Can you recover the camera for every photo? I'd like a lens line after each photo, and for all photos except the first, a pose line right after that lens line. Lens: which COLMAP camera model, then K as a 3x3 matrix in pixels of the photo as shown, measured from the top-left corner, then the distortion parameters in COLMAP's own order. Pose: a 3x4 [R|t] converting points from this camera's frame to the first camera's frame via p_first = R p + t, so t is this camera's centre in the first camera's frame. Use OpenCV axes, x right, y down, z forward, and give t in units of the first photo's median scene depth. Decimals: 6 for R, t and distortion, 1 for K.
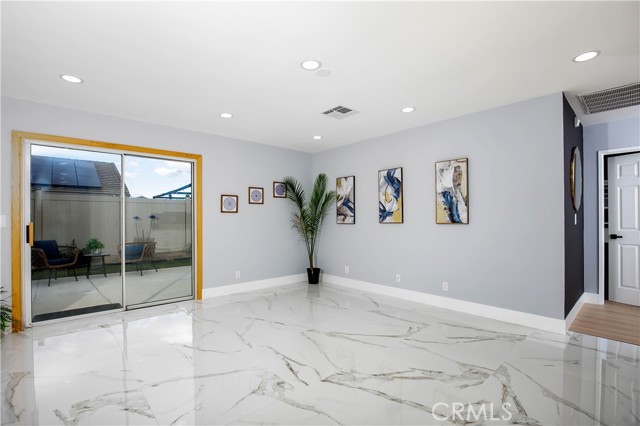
lens RADIAL K [[299.5, 0, 313.1], [0, 299.5, 218.4], [0, 0, 1]] dist [-0.011372, 0.001002]
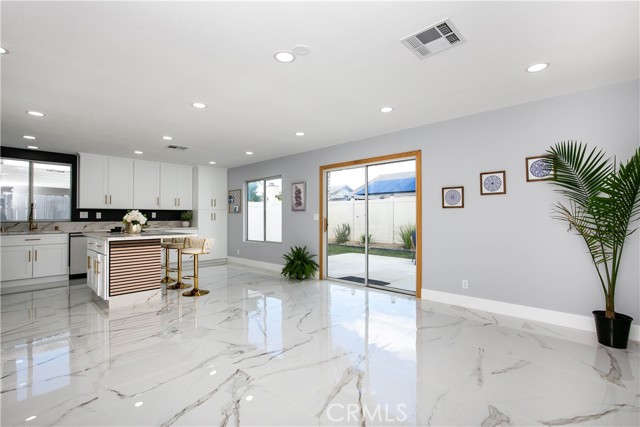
lens RADIAL K [[299.5, 0, 333.1], [0, 299.5, 211.6], [0, 0, 1]] dist [-0.011372, 0.001002]
pose [[0.103342, -0.014269, -0.994543, 0.561128], [0.006760, 0.999884, -0.013644, 0.000534], [0.994623, -0.005313, 0.103427, 0.613304]]
